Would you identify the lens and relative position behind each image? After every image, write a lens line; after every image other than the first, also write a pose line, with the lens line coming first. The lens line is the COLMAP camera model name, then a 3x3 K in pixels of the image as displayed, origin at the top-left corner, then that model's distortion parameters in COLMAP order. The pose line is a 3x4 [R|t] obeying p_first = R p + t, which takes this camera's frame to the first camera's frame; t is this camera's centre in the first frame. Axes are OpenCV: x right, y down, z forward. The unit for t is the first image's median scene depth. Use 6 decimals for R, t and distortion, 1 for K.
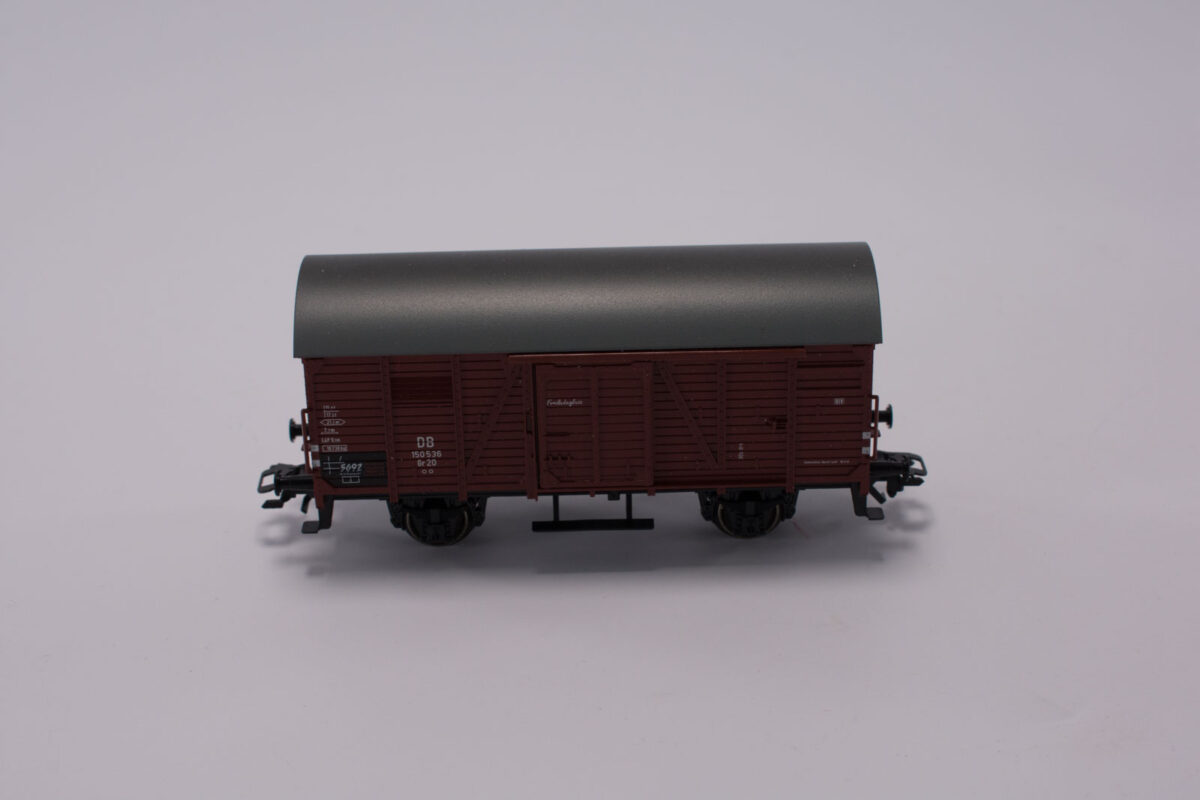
lens RADIAL K [[1991.0, 0, 600.0], [0, 1991.0, 400.0], [0, 0, 1]] dist [-0.017356, -0.014876]
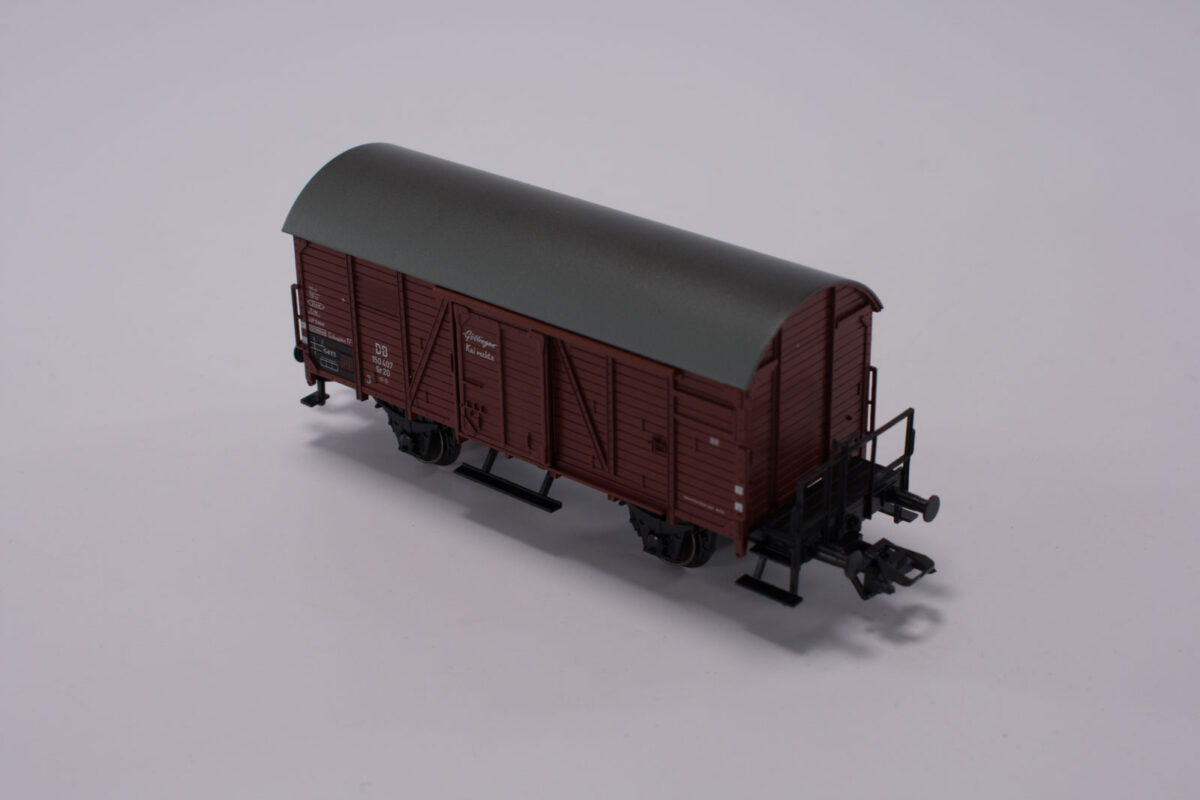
lens RADIAL K [[1991.0, 0, 600.0], [0, 1991.0, 400.0], [0, 0, 1]] dist [-0.017356, -0.014876]
pose [[0.761429, 0.308072, -0.570366, 0.591815], [-0.314401, 0.944950, 0.090677, -0.083153], [0.566902, 0.110279, 0.816370, 0.228426]]
